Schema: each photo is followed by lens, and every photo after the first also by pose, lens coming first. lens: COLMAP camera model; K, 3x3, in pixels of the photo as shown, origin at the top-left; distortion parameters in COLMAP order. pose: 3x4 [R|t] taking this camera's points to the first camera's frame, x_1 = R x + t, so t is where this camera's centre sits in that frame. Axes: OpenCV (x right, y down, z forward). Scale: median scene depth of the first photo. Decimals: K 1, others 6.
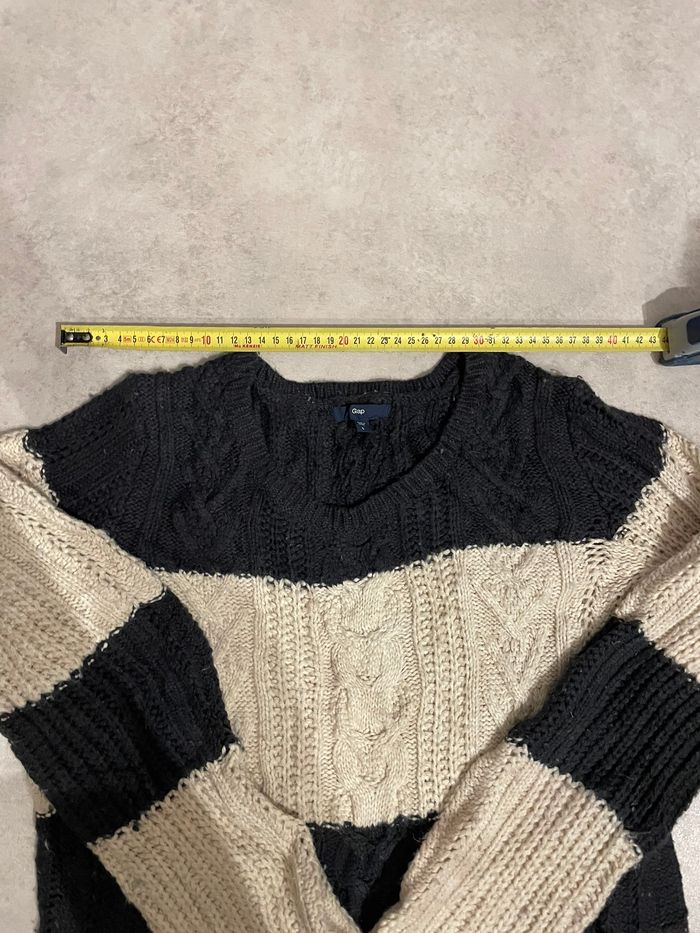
lens RADIAL K [[721.1, 0, 346.3], [0, 721.1, 455.5], [0, 0, 1]] dist [0.108256, -0.139174]
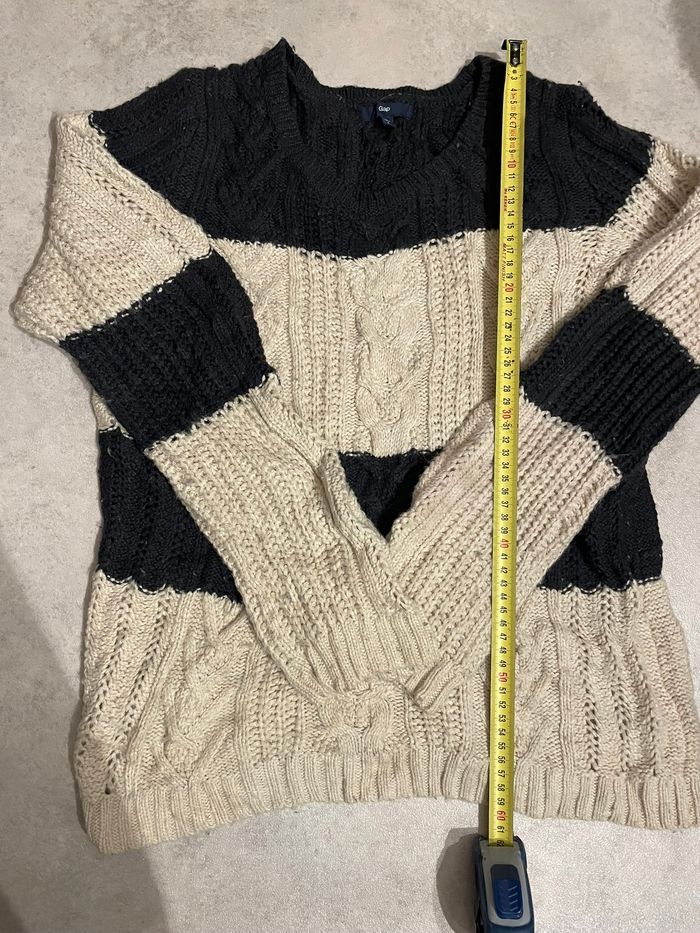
lens RADIAL K [[721.1, 0, 346.3], [0, 721.1, 455.5], [0, 0, 1]] dist [0.108256, -0.139174]
pose [[0.999624, 0.025731, 0.009483, -0.041416], [-0.025635, 0.999621, -0.010034, 0.514314], [-0.009738, 0.009788, 0.999905, -0.141149]]
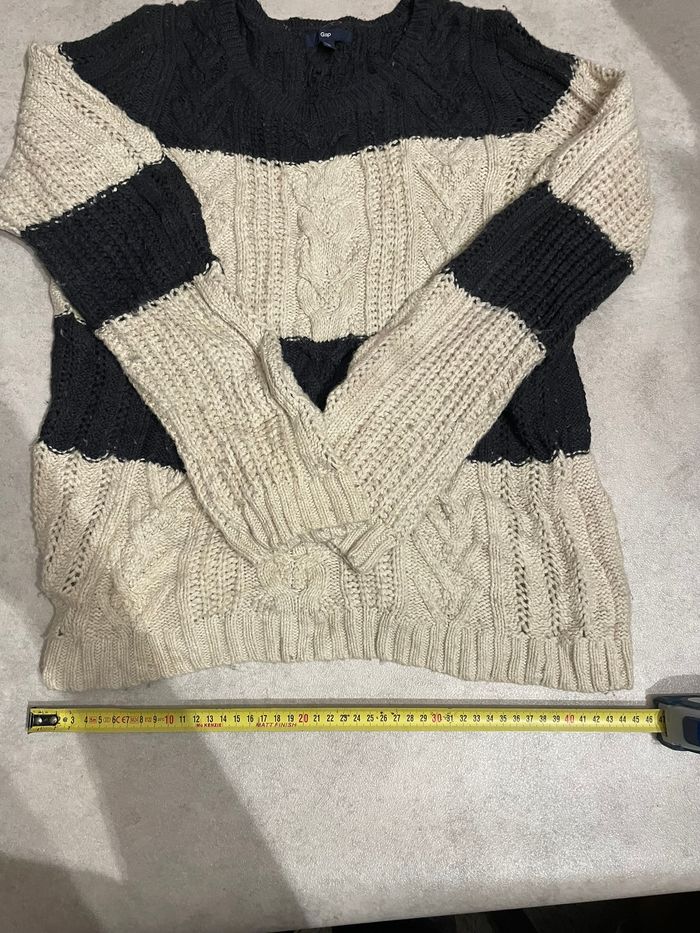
lens RADIAL K [[721.1, 0, 346.3], [0, 721.1, 455.5], [0, 0, 1]] dist [0.108256, -0.139174]
pose [[0.999380, 0.017968, -0.030288, 0.107440], [-0.020720, 0.995438, -0.093129, 0.804284], [0.028477, 0.093699, 0.995193, -0.185770]]
